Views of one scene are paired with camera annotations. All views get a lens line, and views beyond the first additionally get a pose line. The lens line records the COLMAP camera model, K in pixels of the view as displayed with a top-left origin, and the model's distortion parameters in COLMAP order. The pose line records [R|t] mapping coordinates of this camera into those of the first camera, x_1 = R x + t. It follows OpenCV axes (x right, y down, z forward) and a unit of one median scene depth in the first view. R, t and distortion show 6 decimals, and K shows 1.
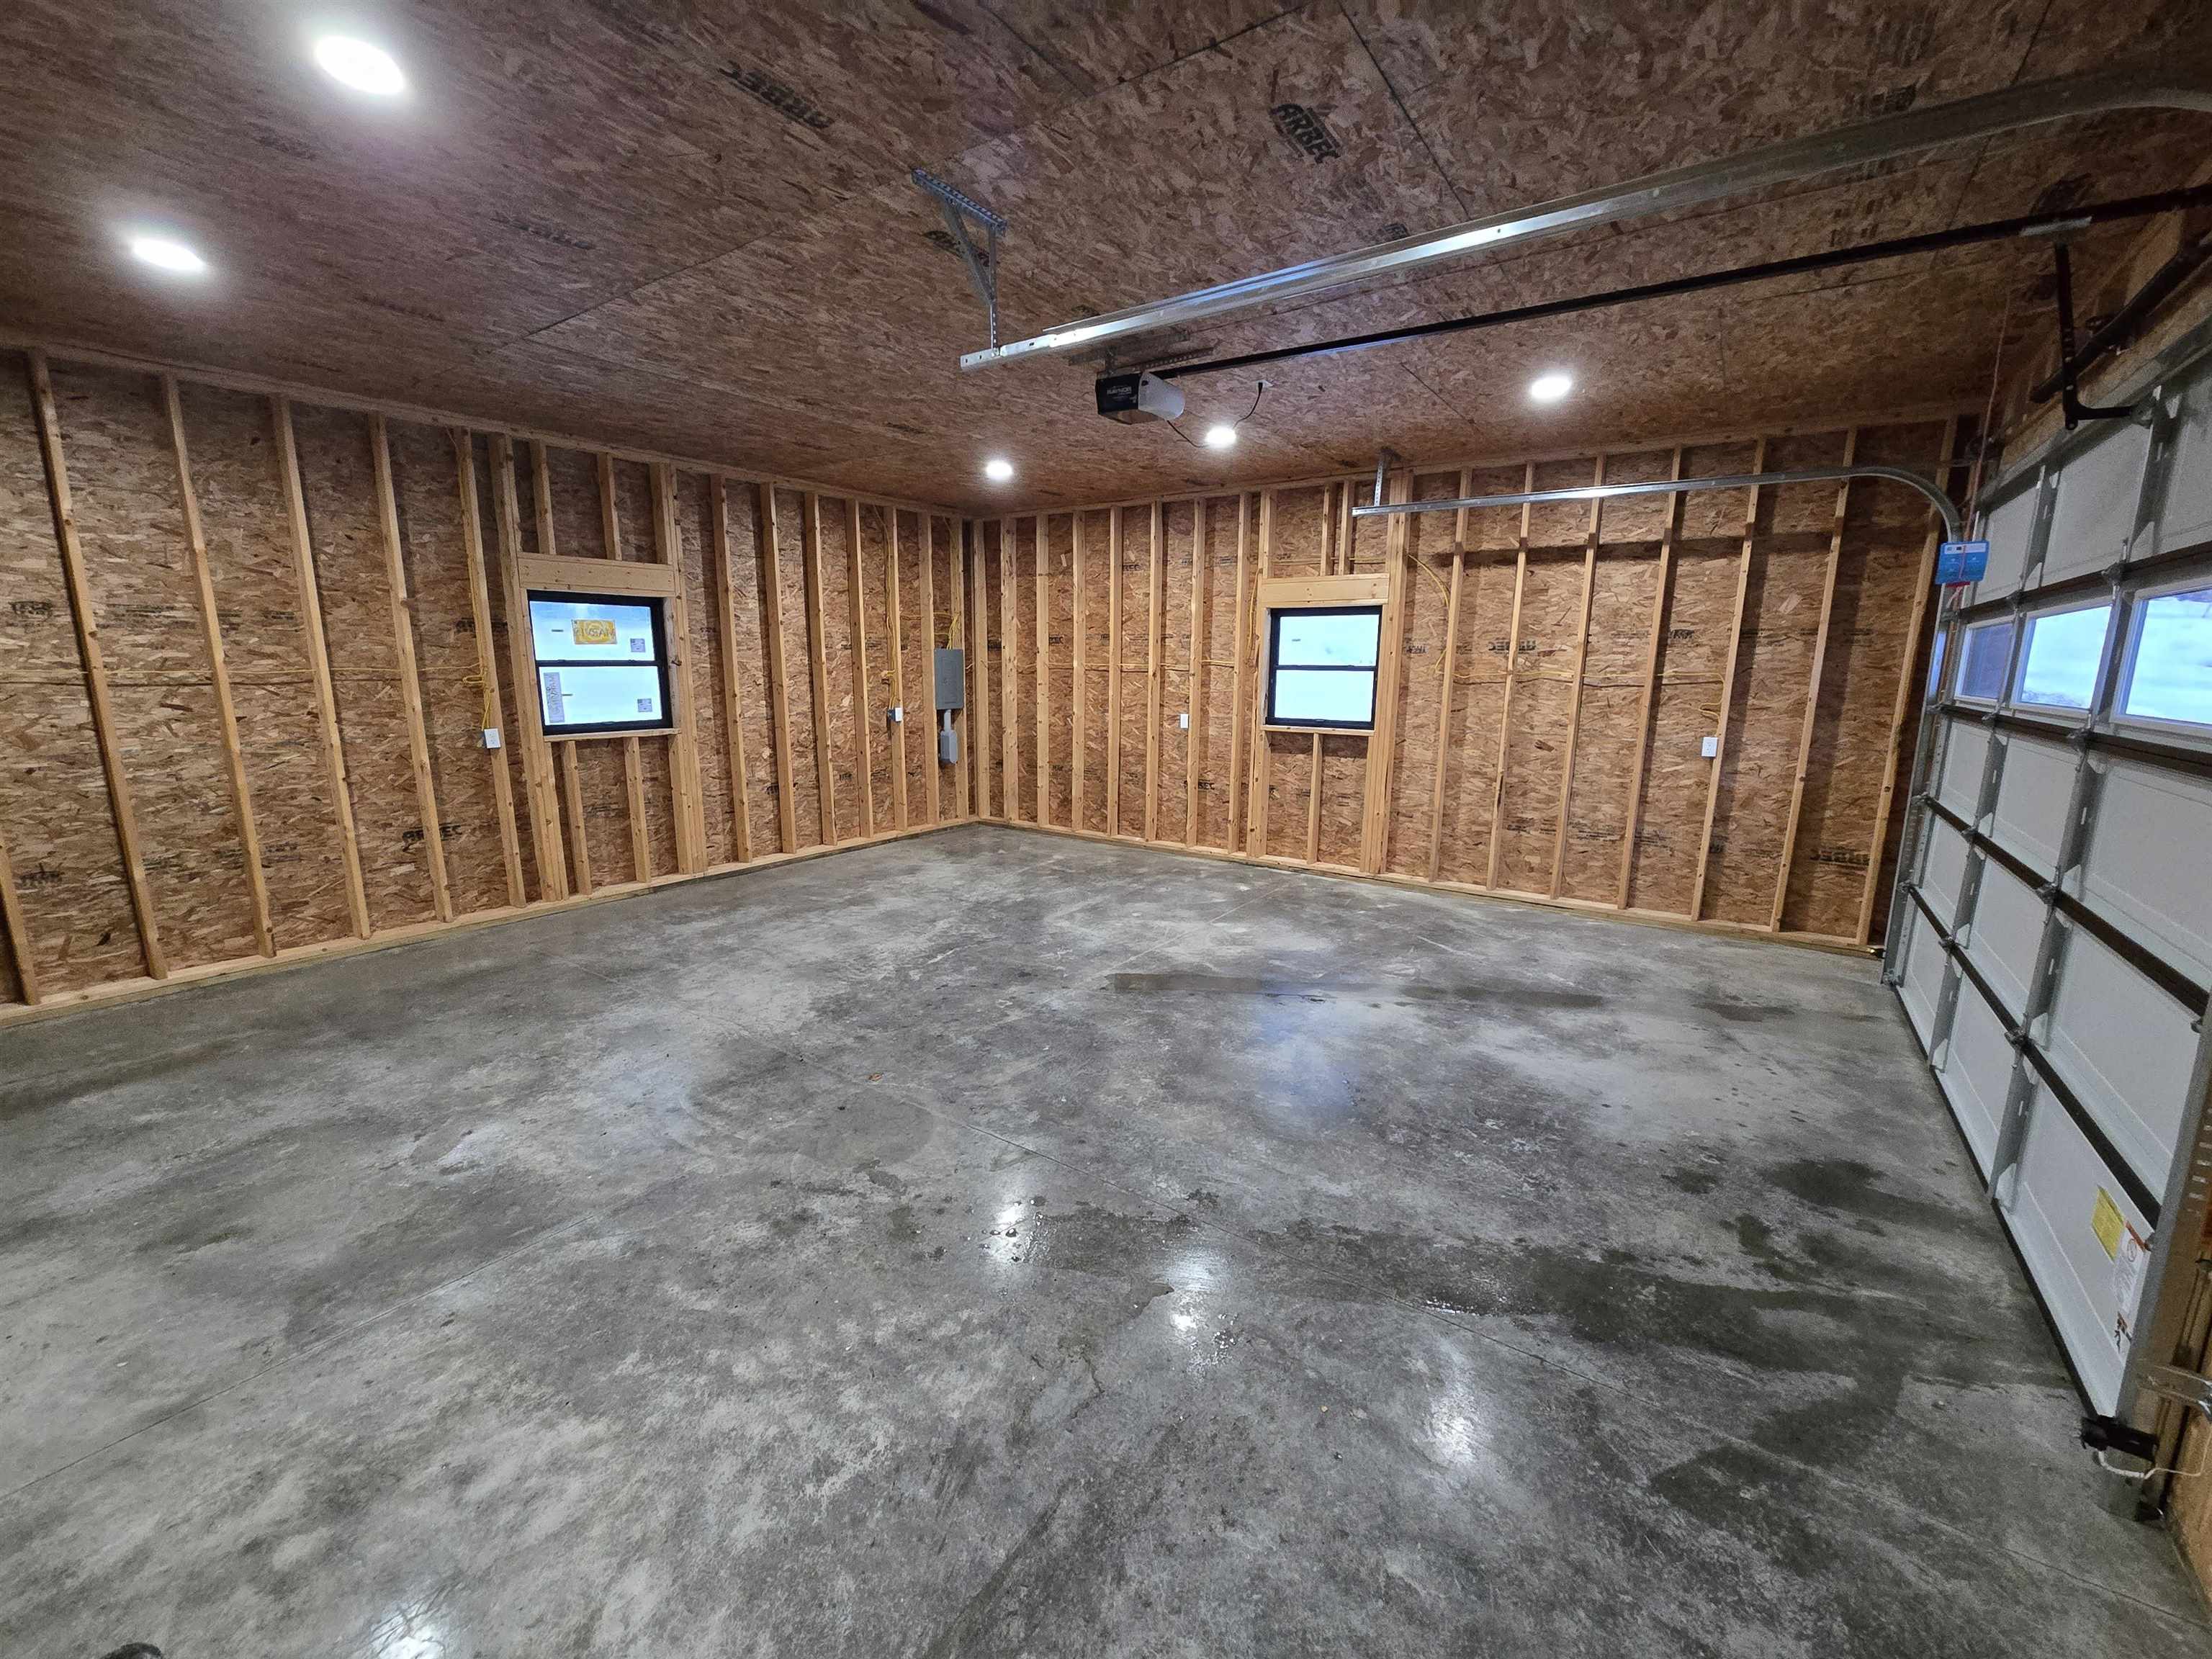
lens RADIAL K [[905.1, 0, 1102.2], [0, 905.1, 834.3], [0, 0, 1]] dist [-0.001733, 0.001294]
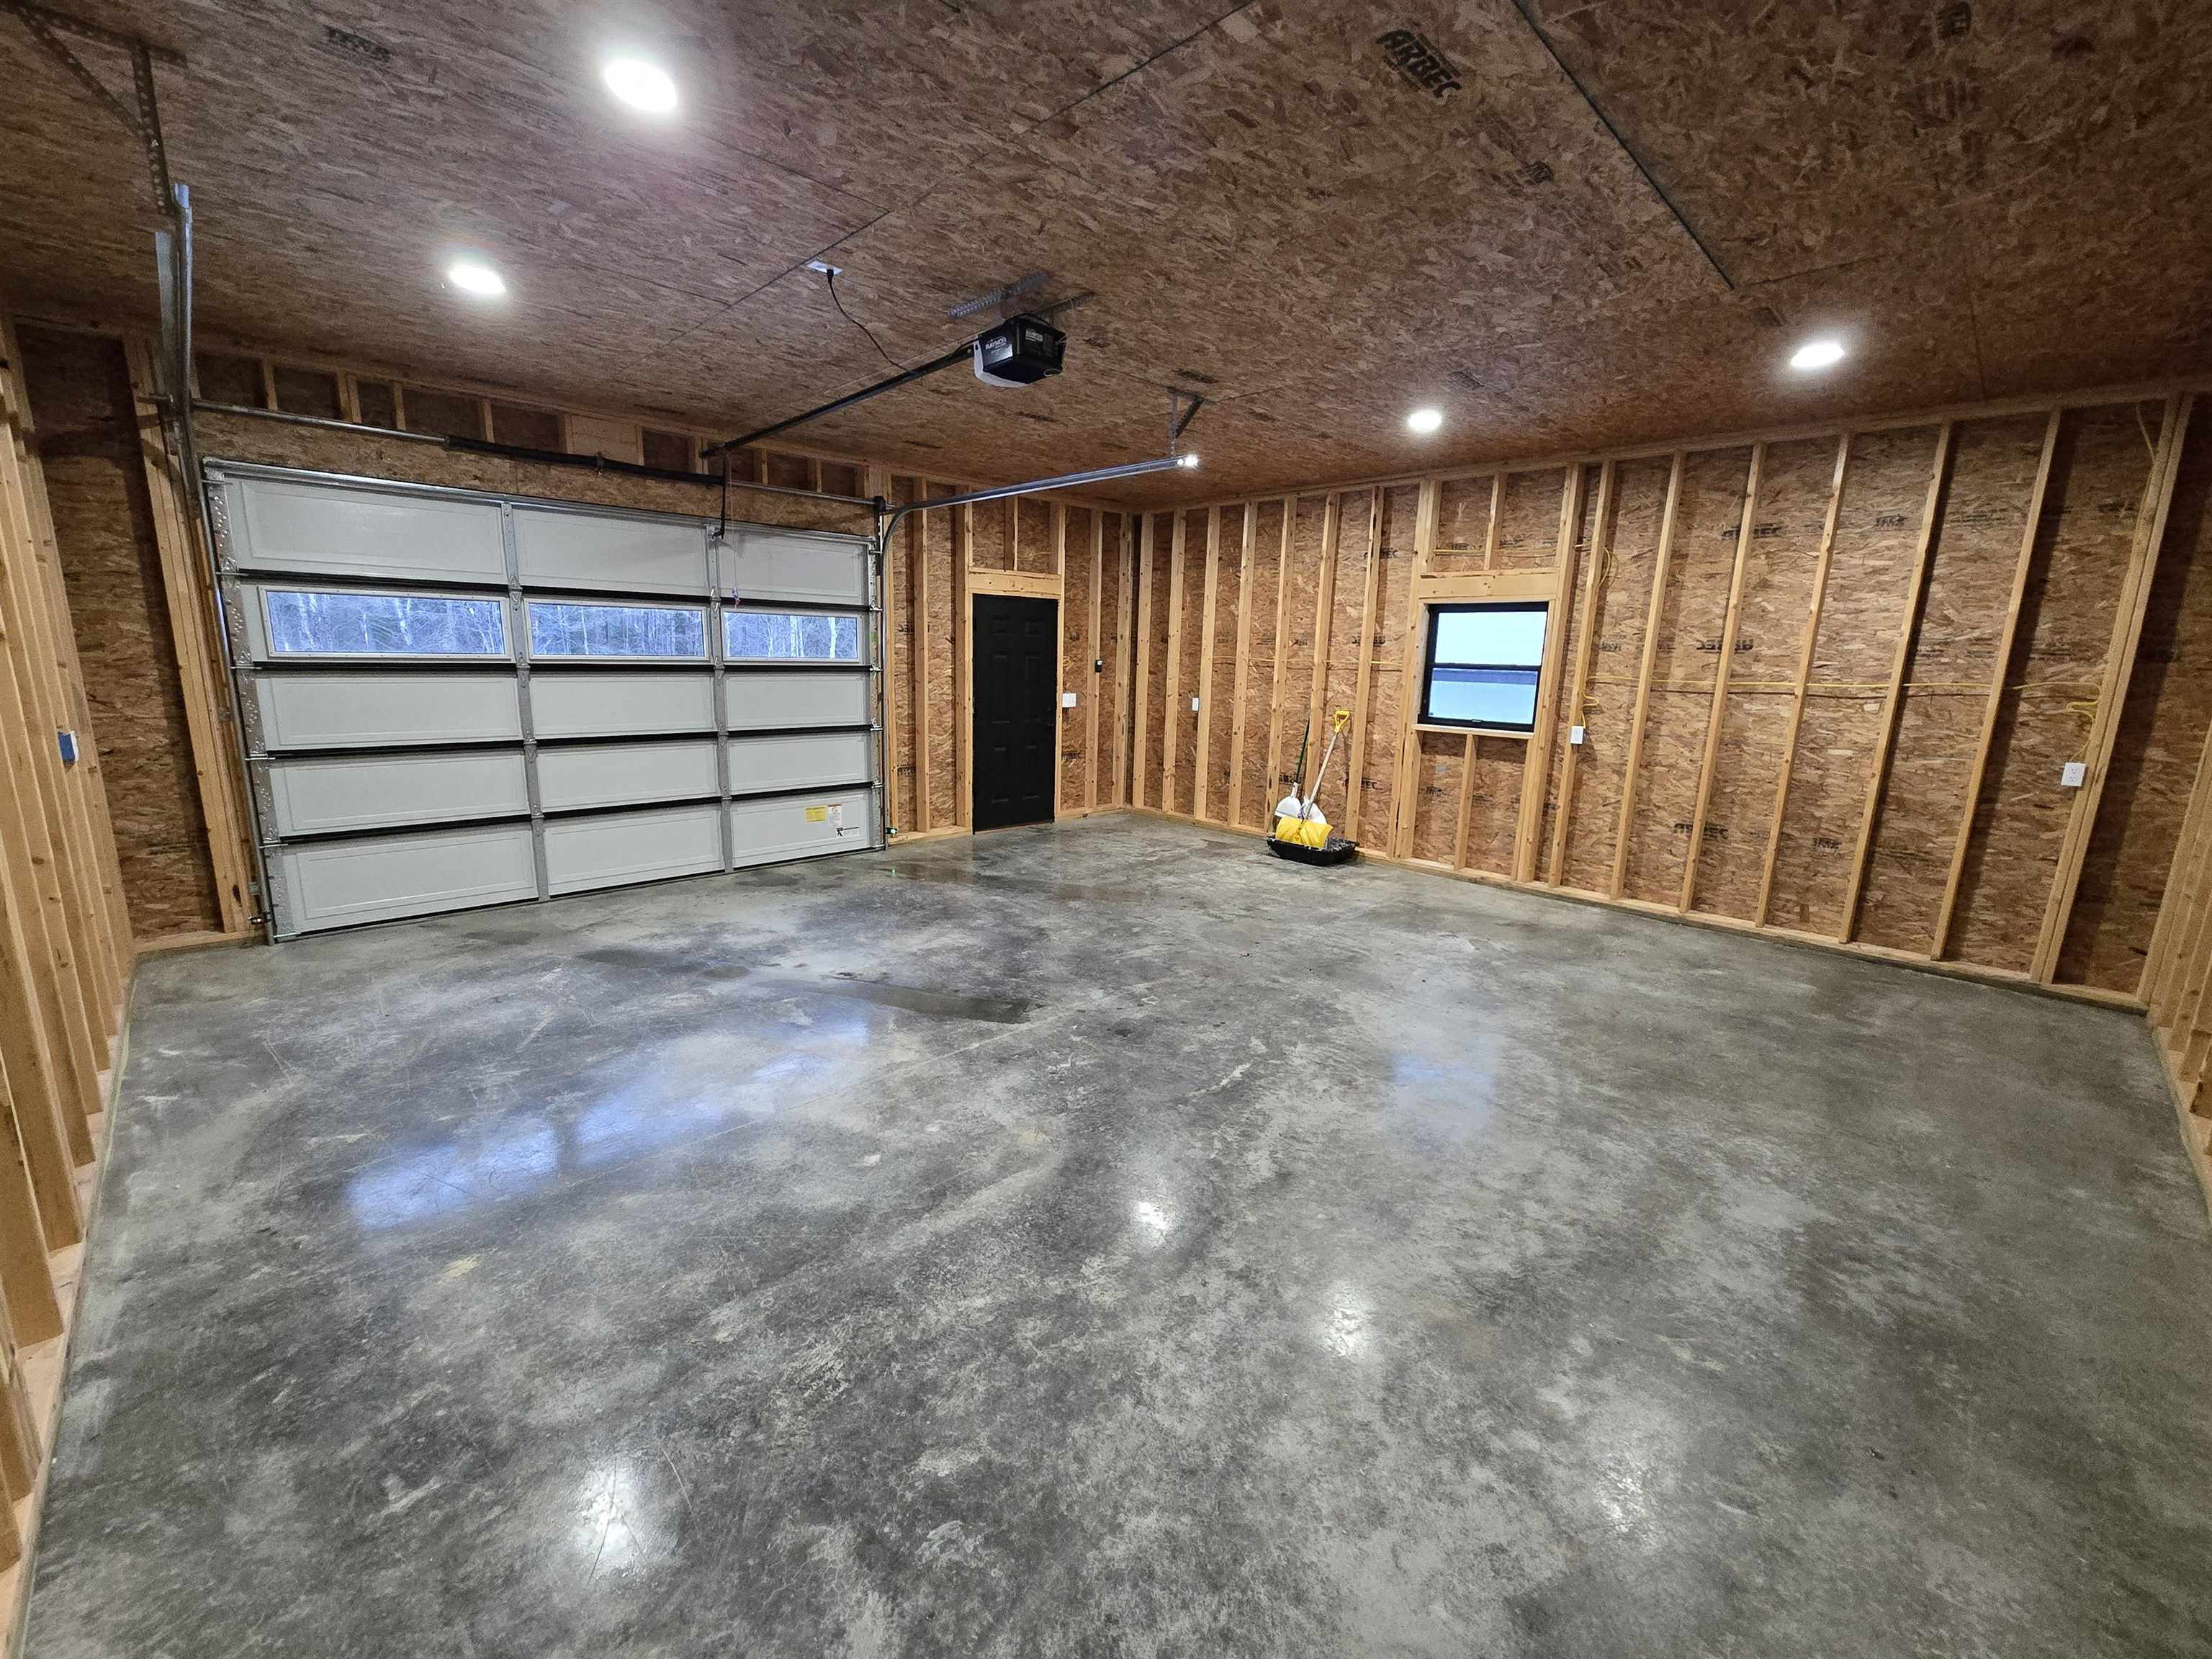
lens RADIAL K [[905.1, 0, 1099.8], [0, 905.1, 832.1], [0, 0, 1]] dist [-0.001733, 0.001294]
pose [[-0.983089, -0.068055, 0.170013, -0.206146], [0.000811, 0.926754, 0.375668, -0.345183], [-0.183126, 0.369453, -0.911027, 1.807001]]
